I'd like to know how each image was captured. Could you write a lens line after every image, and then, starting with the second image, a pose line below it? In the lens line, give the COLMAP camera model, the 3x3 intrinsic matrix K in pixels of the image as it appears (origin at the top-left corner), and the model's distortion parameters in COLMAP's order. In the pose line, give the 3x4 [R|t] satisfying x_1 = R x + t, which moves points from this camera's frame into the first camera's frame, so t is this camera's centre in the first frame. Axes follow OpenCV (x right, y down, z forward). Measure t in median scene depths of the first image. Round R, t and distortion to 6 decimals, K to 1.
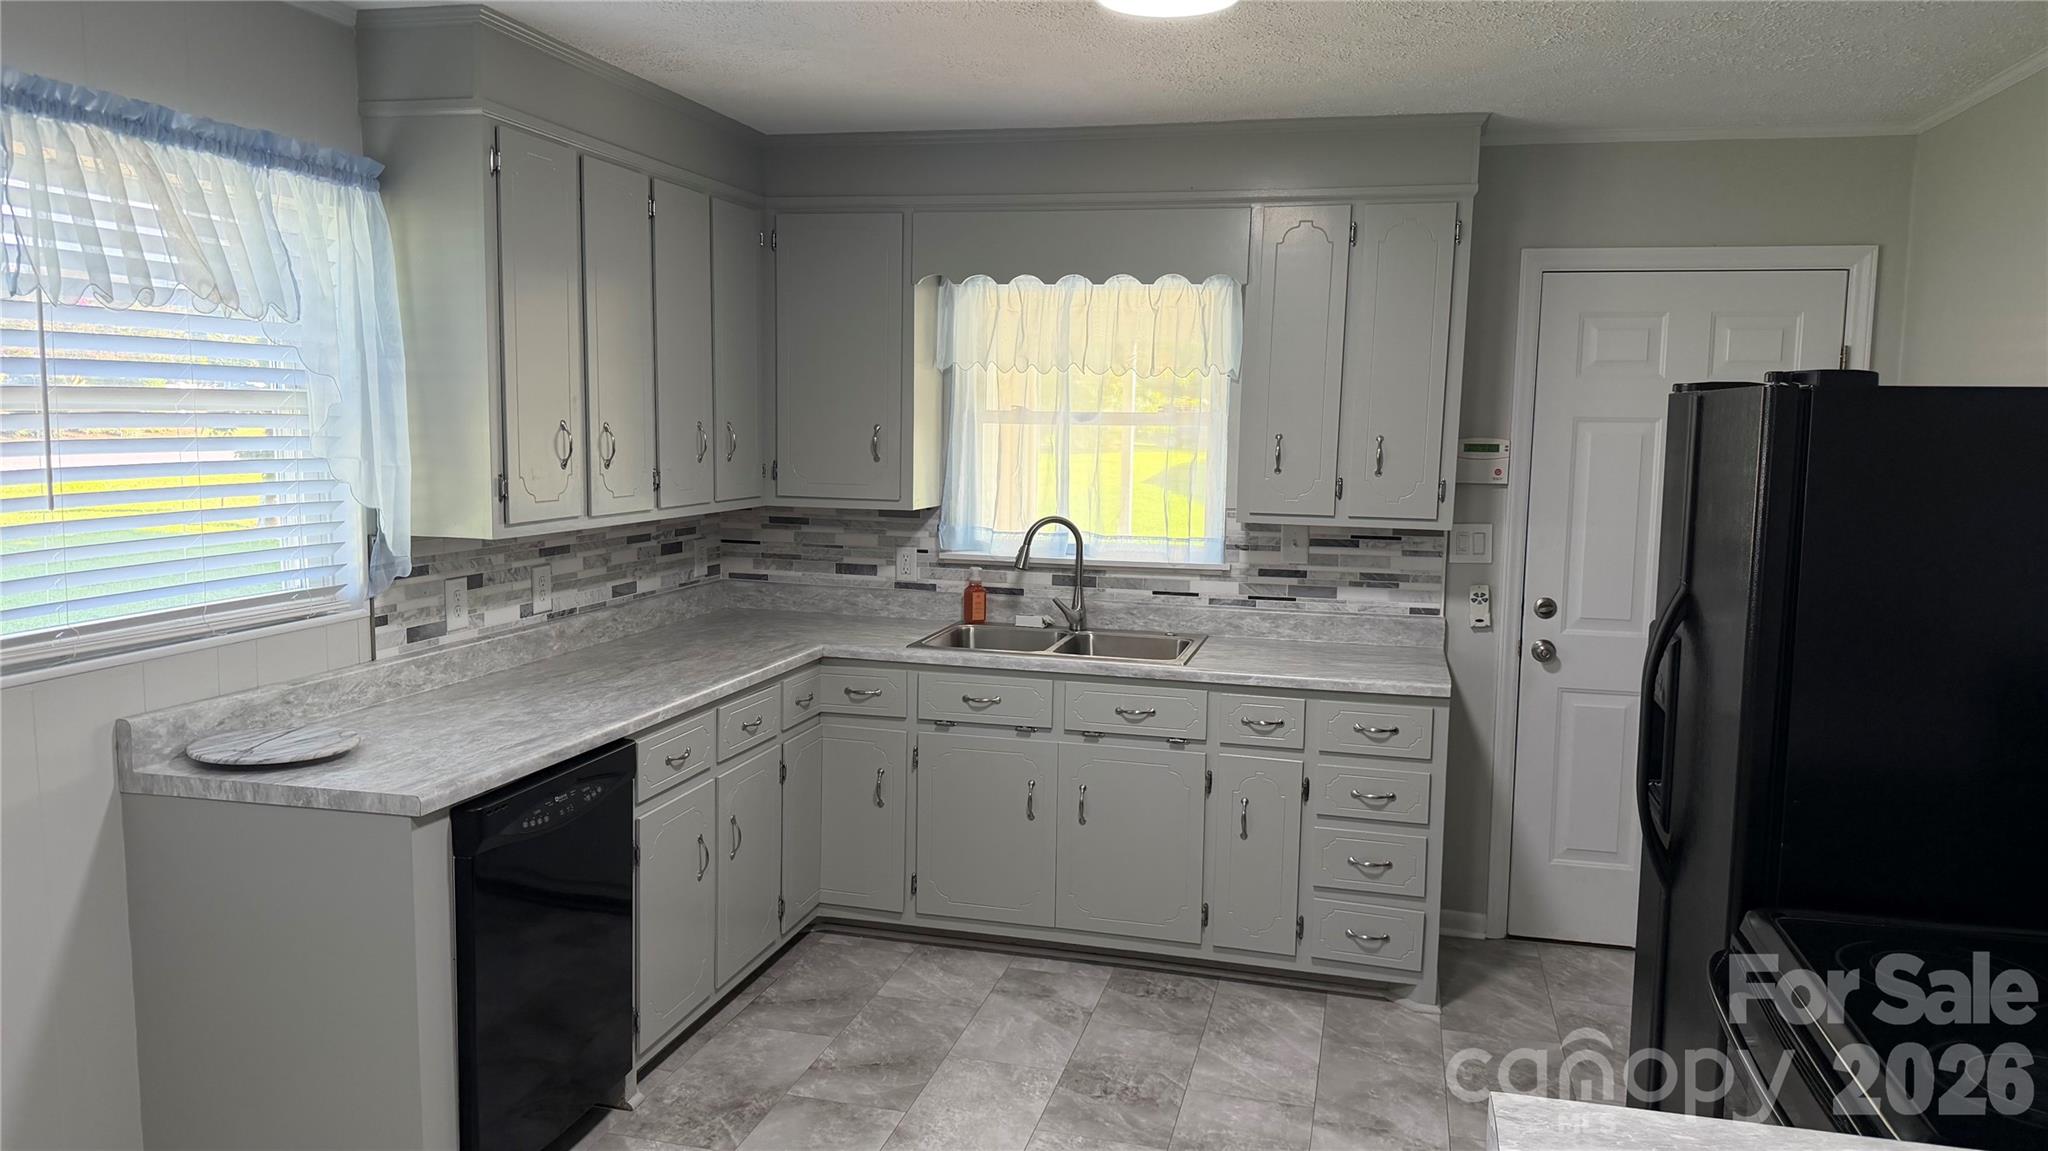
lens RADIAL K [[1428.7, 0, 1016.9], [0, 1428.7, 573.9], [0, 0, 1]] dist [0.122360, -0.191804]
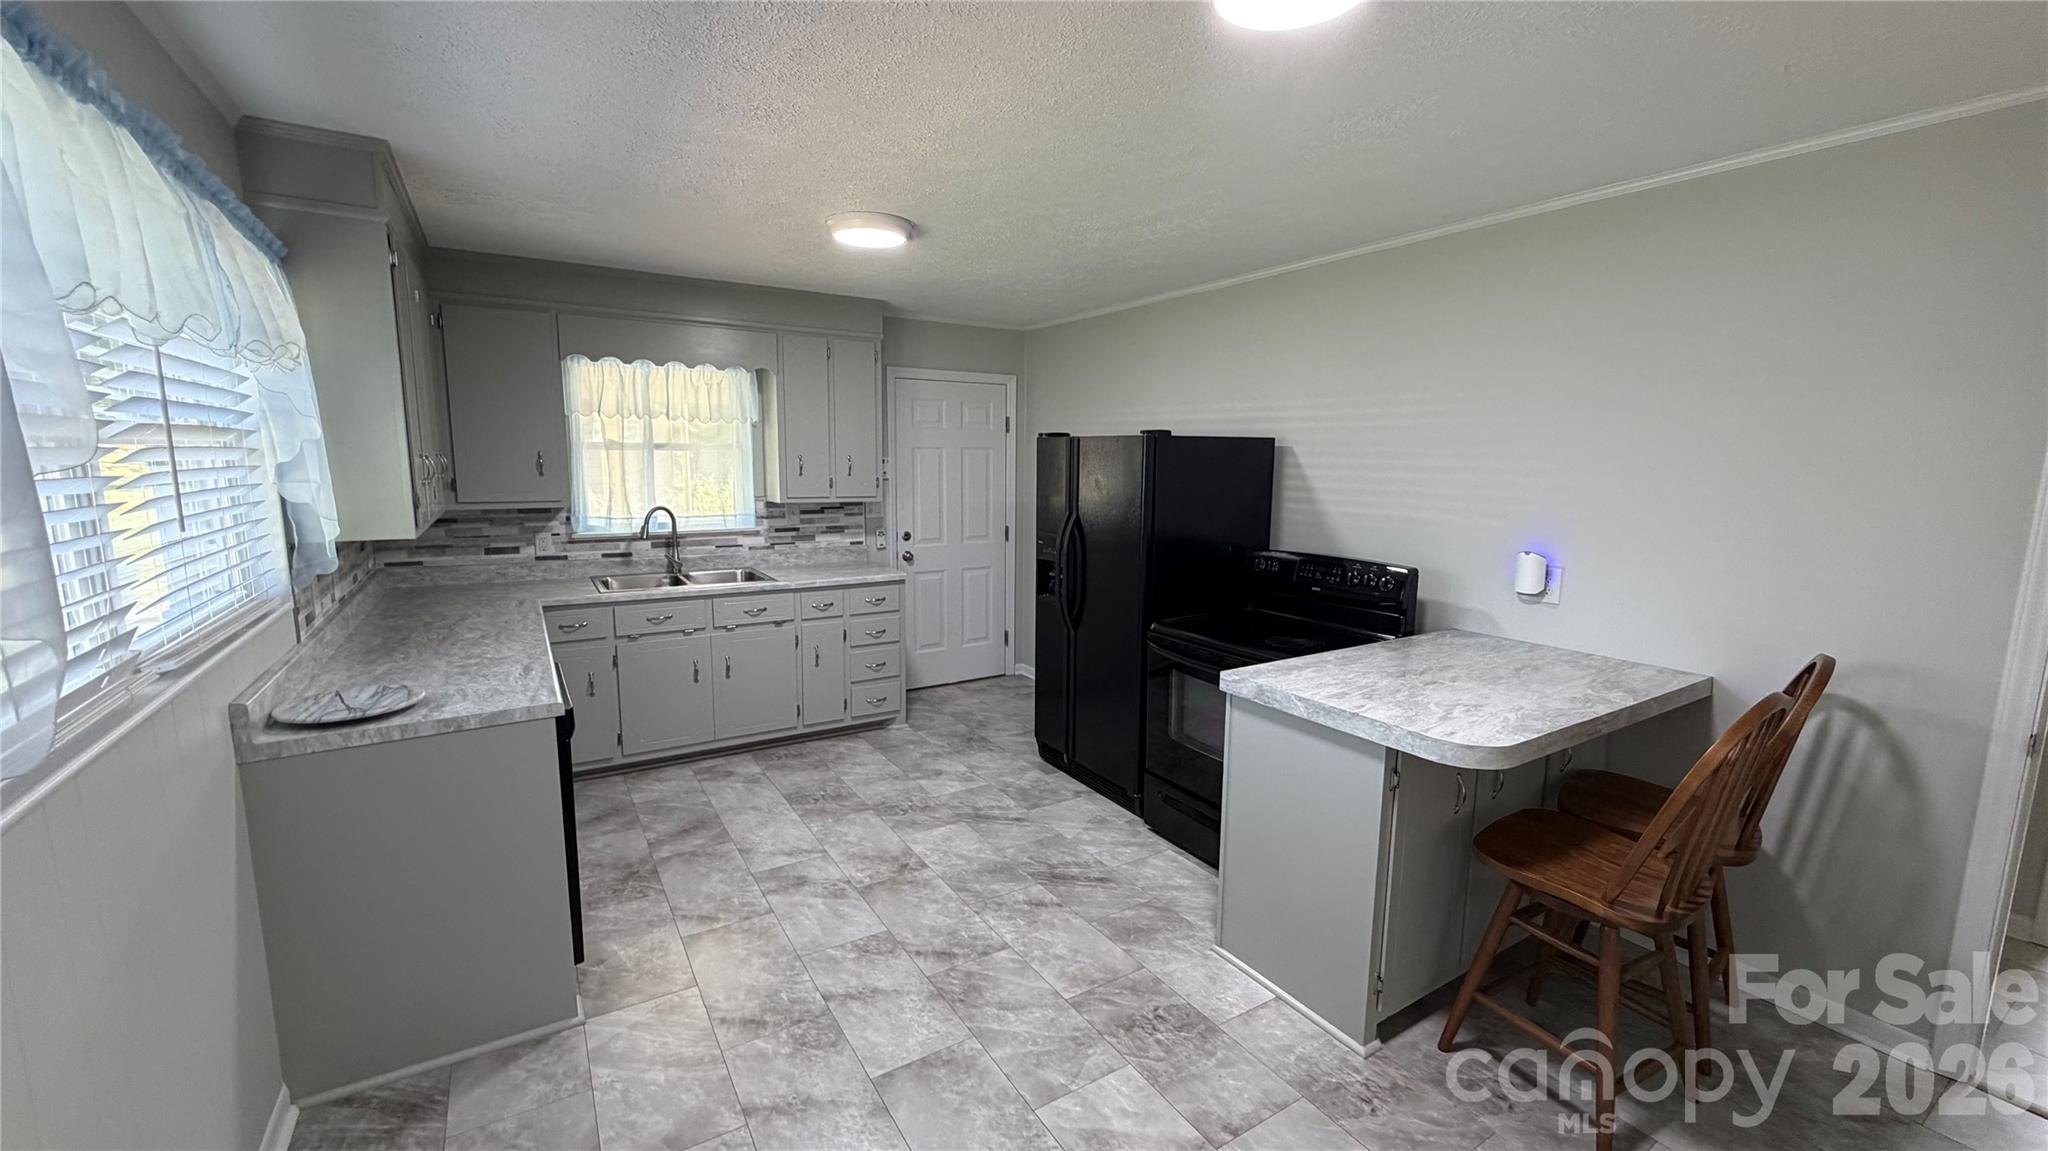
lens RADIAL K [[814.9, 0, 1019.4], [0, 814.9, 574.3], [0, 0, 1]] dist [-0.000629, -0.000227]
pose [[0.691110, -0.114844, 0.713567, -0.401451], [0.080343, 0.993383, 0.082065, -0.006209], [-0.718270, 0.000614, 0.695764, 0.042130]]
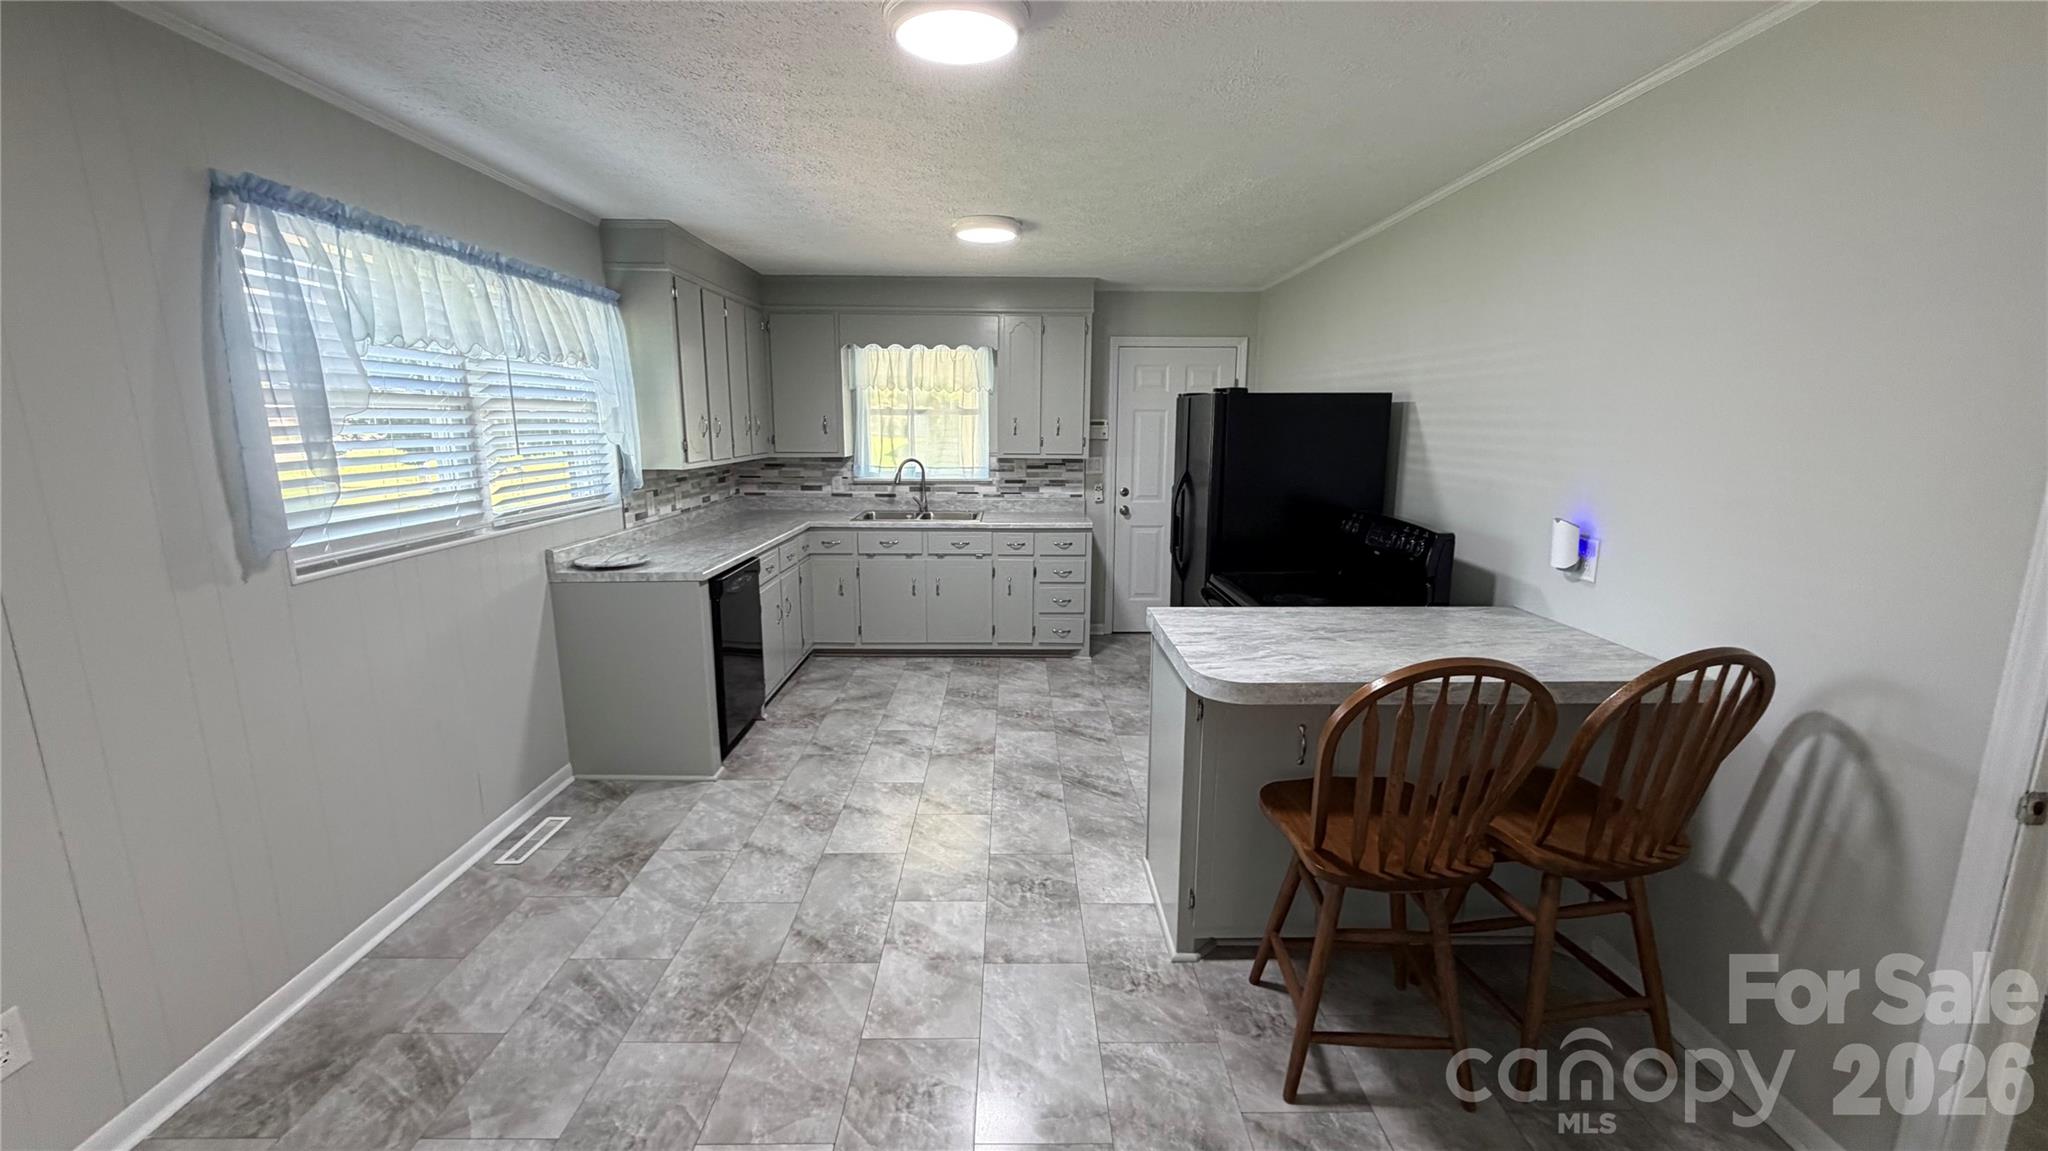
lens RADIAL K [[814.9, 0, 1019.4], [0, 814.9, 574.3], [0, 0, 1]] dist [-0.000629, -0.000227]
pose [[0.965635, -0.061539, 0.252513, -0.148030], [0.041231, 0.995532, 0.084946, 0.038347], [-0.256612, -0.071615, 0.963858, -0.250627]]
